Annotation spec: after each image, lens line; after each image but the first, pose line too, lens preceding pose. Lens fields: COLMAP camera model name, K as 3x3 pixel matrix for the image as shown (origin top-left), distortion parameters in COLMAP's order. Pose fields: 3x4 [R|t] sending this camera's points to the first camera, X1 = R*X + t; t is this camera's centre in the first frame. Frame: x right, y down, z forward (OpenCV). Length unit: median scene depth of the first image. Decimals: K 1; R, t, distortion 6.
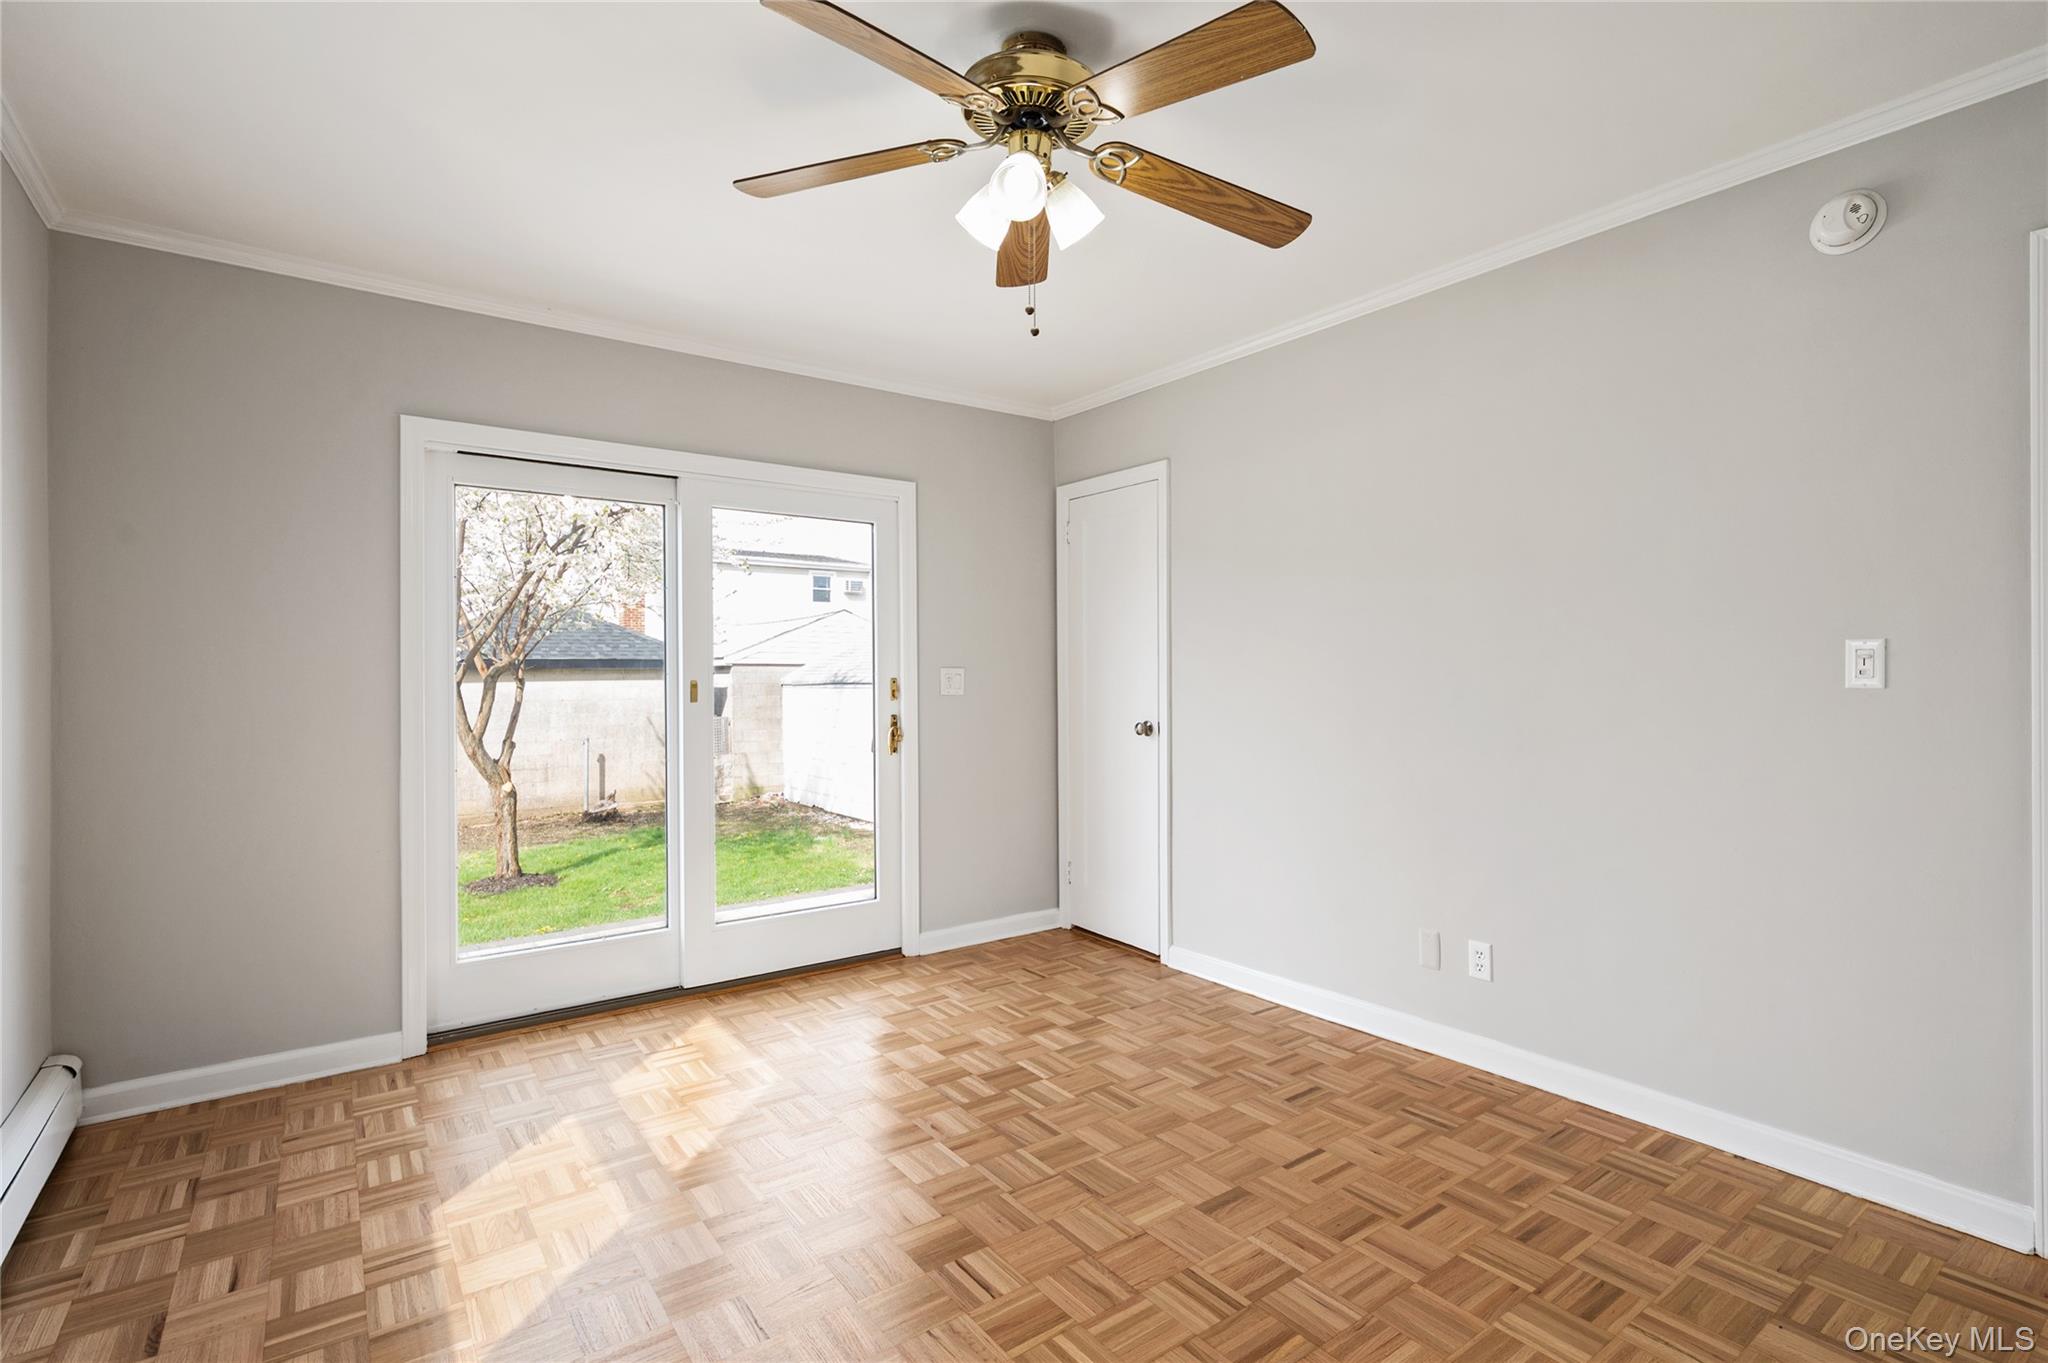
lens RADIAL K [[974.1, 0, 1032.6], [0, 974.1, 675.9], [0, 0, 1]] dist [0.002399, -0.000049]
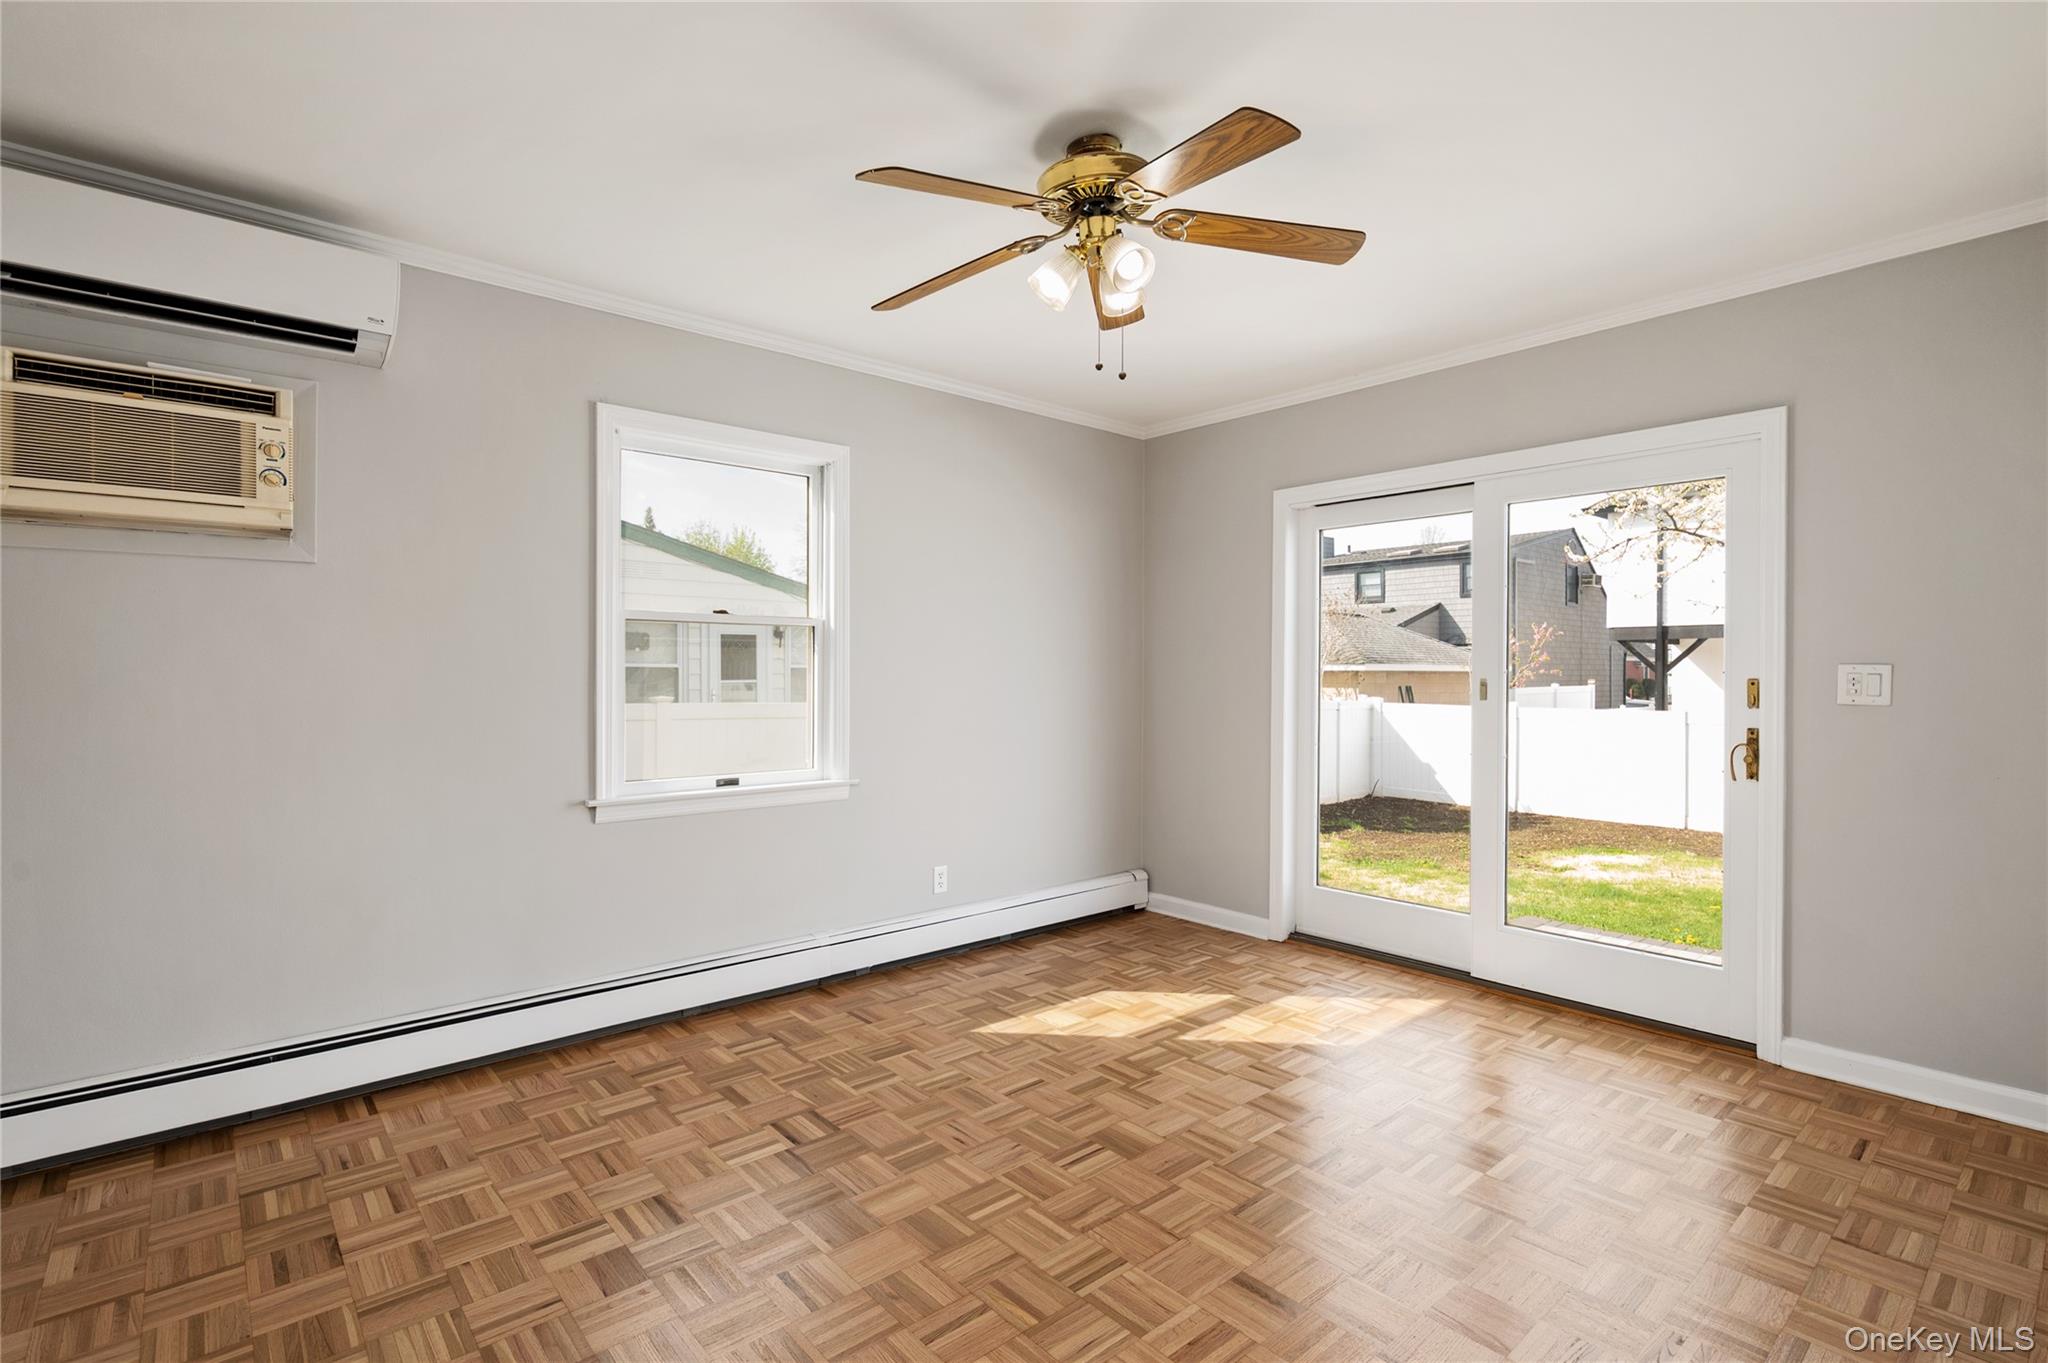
lens RADIAL K [[974.1, 0, 1032.6], [0, 974.1, 675.9], [0, 0, 1]] dist [0.002399, -0.000049]
pose [[0.078473, 0.006709, -0.996894, 0.721847], [-0.004547, 0.999969, 0.006372, -0.003038], [0.996906, 0.004032, 0.078501, 0.513534]]
